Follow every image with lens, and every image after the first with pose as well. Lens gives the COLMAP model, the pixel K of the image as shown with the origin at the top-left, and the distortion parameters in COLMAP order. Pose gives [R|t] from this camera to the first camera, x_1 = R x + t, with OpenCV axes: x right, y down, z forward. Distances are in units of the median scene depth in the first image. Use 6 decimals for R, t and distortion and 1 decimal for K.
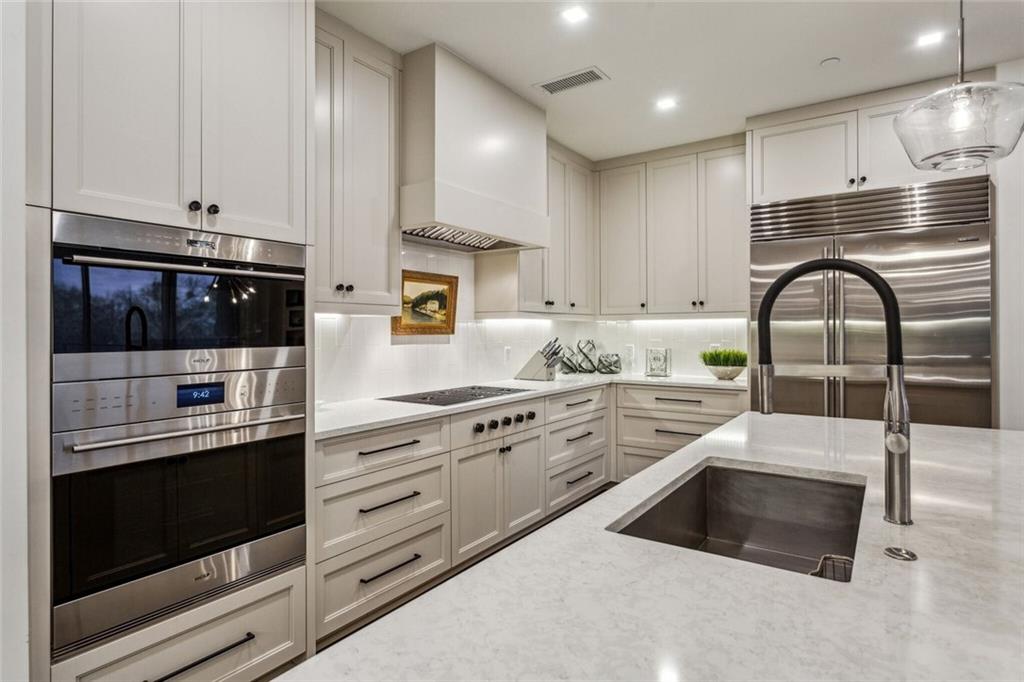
lens RADIAL K [[554.7, 0, 511.3], [0, 554.7, 335.3], [0, 0, 1]] dist [-0.001397, -0.000985]
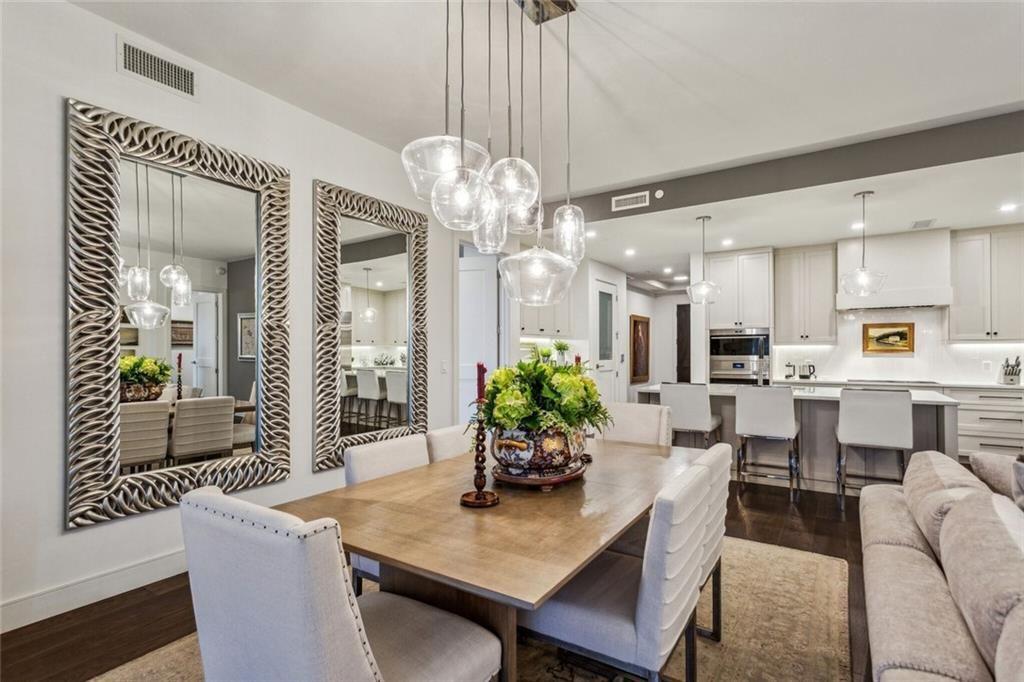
lens RADIAL K [[488.5, 0, 507.2], [0, 488.5, 338.0], [0, 0, 1]] dist [0.000394, 0.000231]
pose [[0.016161, -0.024187, -0.999577, 1.678450], [-0.007028, 0.999680, -0.024303, -0.002771], [0.999845, 0.007417, 0.015986, -0.457435]]
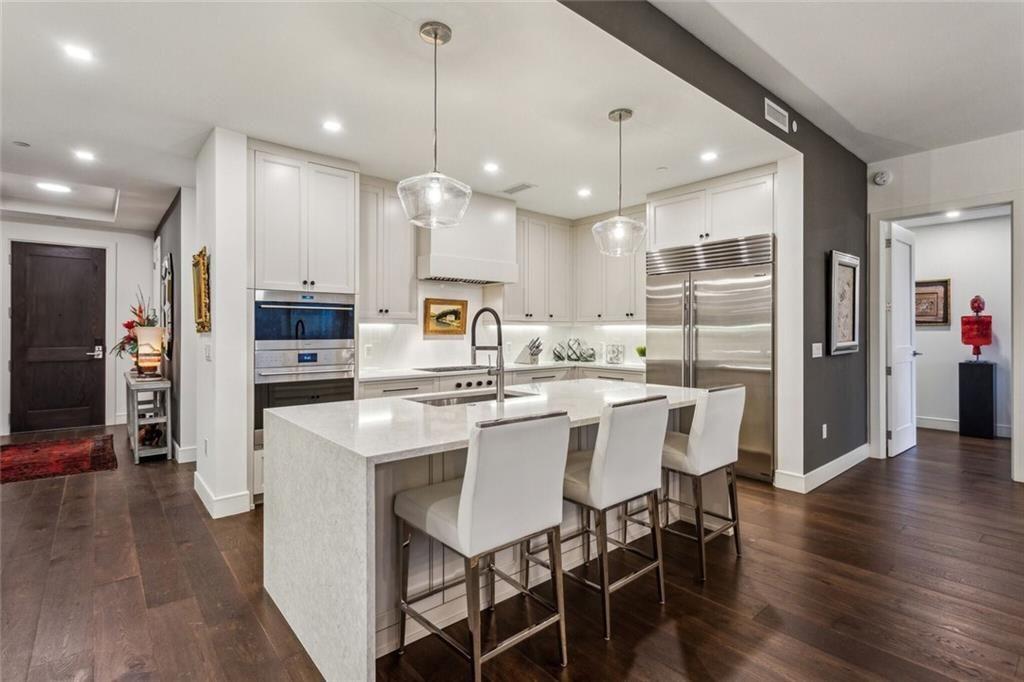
lens RADIAL K [[488.5, 0, 507.2], [0, 488.5, 338.0], [0, 0, 1]] dist [0.000394, 0.000231]
pose [[0.964611, 0.007075, -0.263581, 0.450045], [-0.005635, 0.999965, 0.006218, -0.000733], [0.263616, -0.004513, 0.964617, -0.447753]]
